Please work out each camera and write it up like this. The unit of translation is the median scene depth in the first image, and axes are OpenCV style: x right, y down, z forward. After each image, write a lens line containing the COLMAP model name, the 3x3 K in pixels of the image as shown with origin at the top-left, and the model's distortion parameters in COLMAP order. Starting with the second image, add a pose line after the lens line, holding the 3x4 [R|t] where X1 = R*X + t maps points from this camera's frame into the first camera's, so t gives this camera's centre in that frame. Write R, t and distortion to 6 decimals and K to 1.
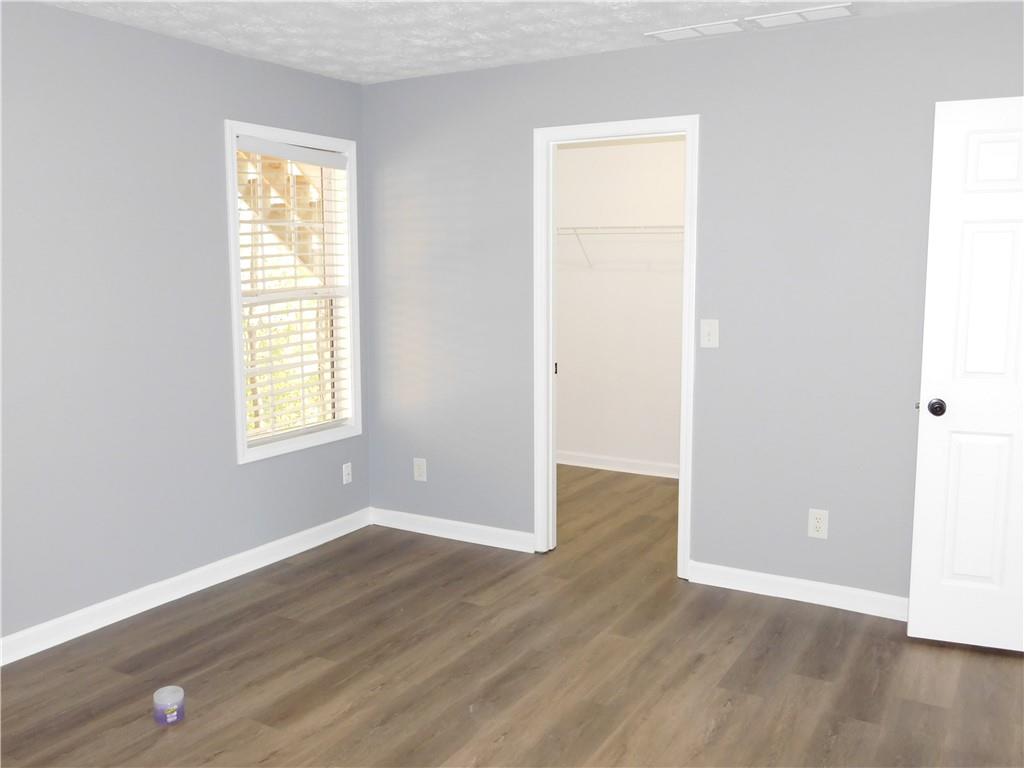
lens RADIAL K [[878.3, 0, 512.0], [0, 878.3, 384.0], [0, 0, 1]] dist [-0.008178, -0.007164]
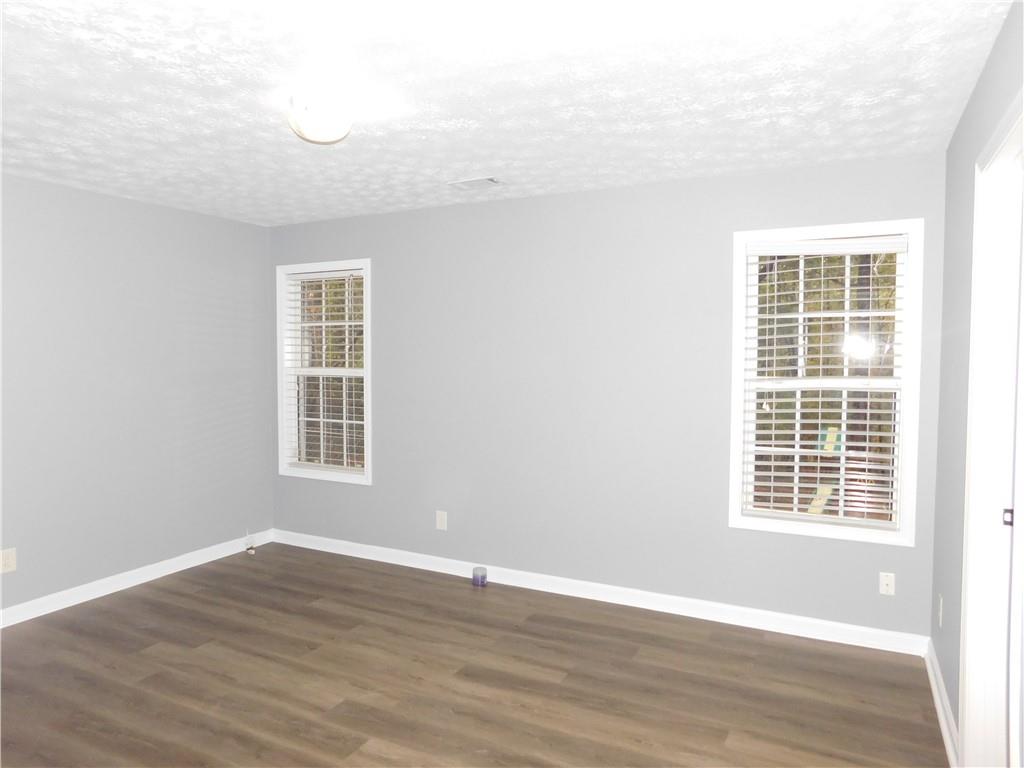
lens RADIAL K [[686.2, 0, 512.0], [0, 686.2, 384.0], [0, 0, 1]] dist [-0.100970, 0.089764]
pose [[0.068294, 0.051482, -0.996336, 0.621878], [-0.138920, 0.989429, 0.041603, -0.102407], [0.987946, 0.135570, 0.074724, 0.732996]]
